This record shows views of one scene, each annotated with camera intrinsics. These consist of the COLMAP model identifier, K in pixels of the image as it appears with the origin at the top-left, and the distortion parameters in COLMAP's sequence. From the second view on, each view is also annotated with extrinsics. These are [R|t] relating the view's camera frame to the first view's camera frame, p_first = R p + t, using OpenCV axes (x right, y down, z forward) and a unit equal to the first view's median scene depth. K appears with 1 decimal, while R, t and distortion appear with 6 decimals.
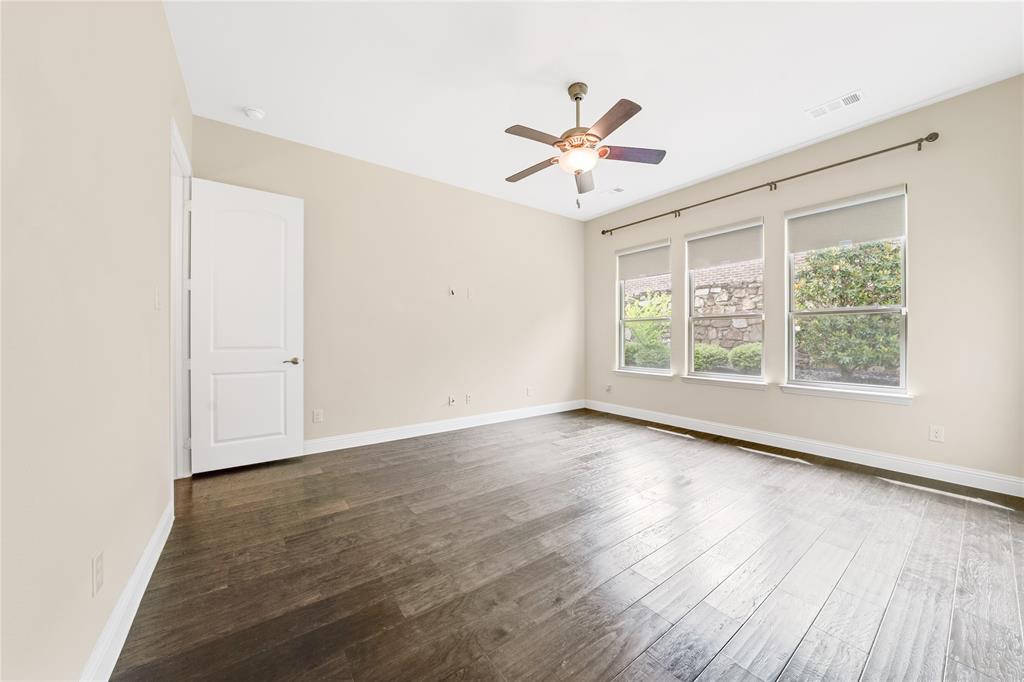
lens RADIAL K [[363.0, 0, 519.2], [0, 363.0, 336.5], [0, 0, 1]] dist [0.000418, -0.000038]
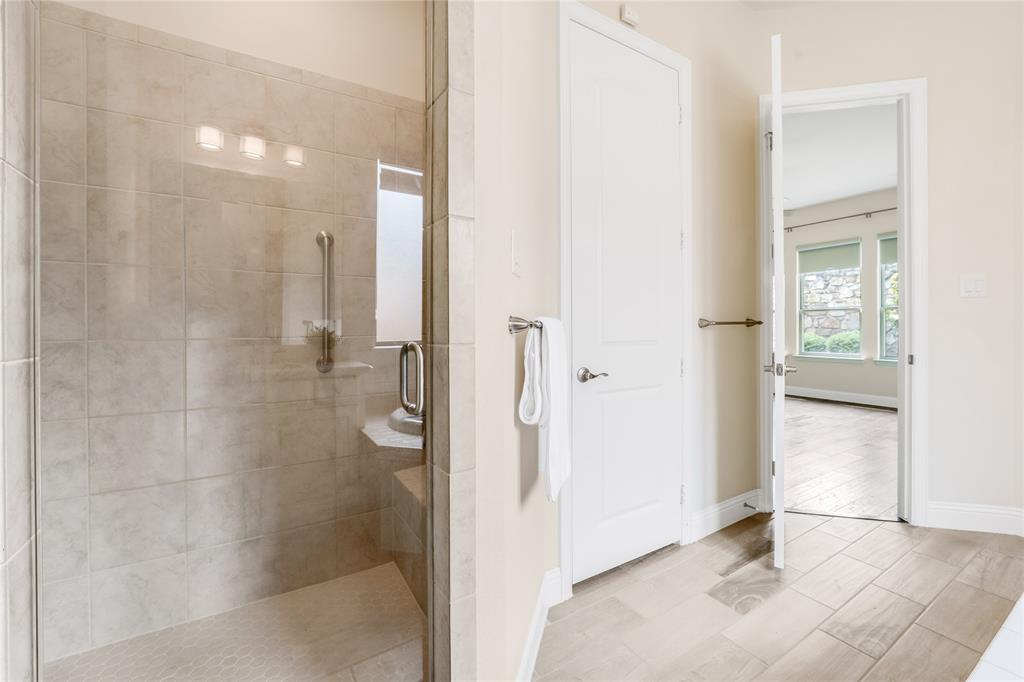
lens RADIAL K [[419.7, 0, 518.8], [0, 419.7, 325.4], [0, 0, 1]] dist [-0.008714, 0.000953]
pose [[0.995286, -0.001501, -0.096971, -0.165188], [0.001595, 0.999998, 0.000889, -0.000605], [0.096970, -0.001040, 0.995287, -0.248427]]
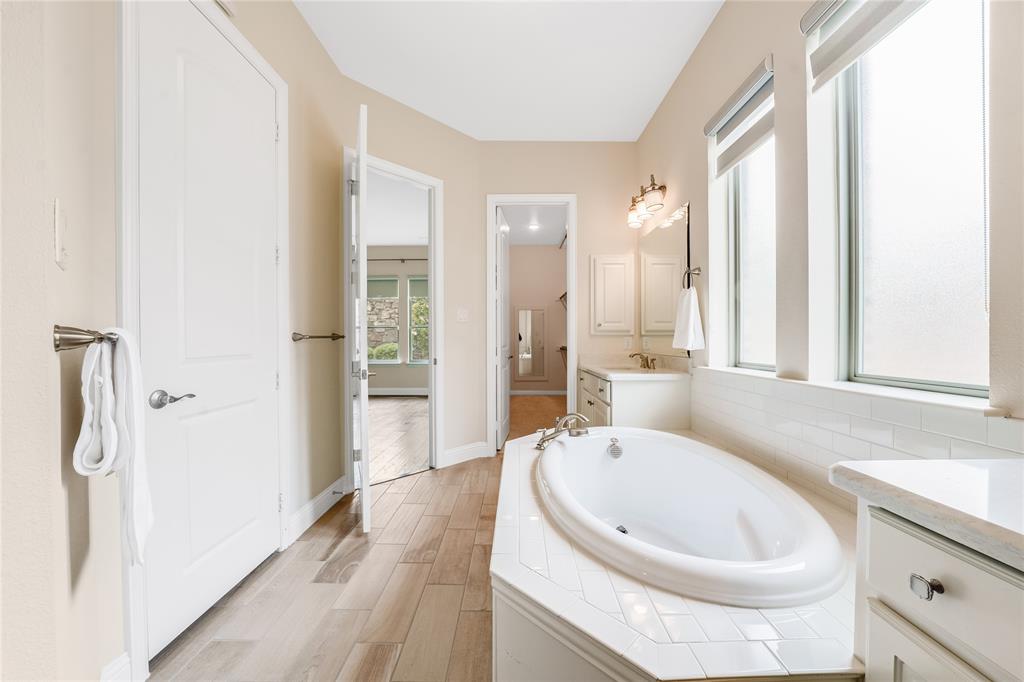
lens RADIAL K [[373.3, 0, 510.6], [0, 373.3, 341.1], [0, 0, 1]] dist [-0.010951, 0.000931]
pose [[0.622203, -0.004895, 0.782841, -0.178117], [-0.000812, 0.999976, 0.006898, -0.000625], [-0.782856, -0.004928, 0.622184, -0.244657]]
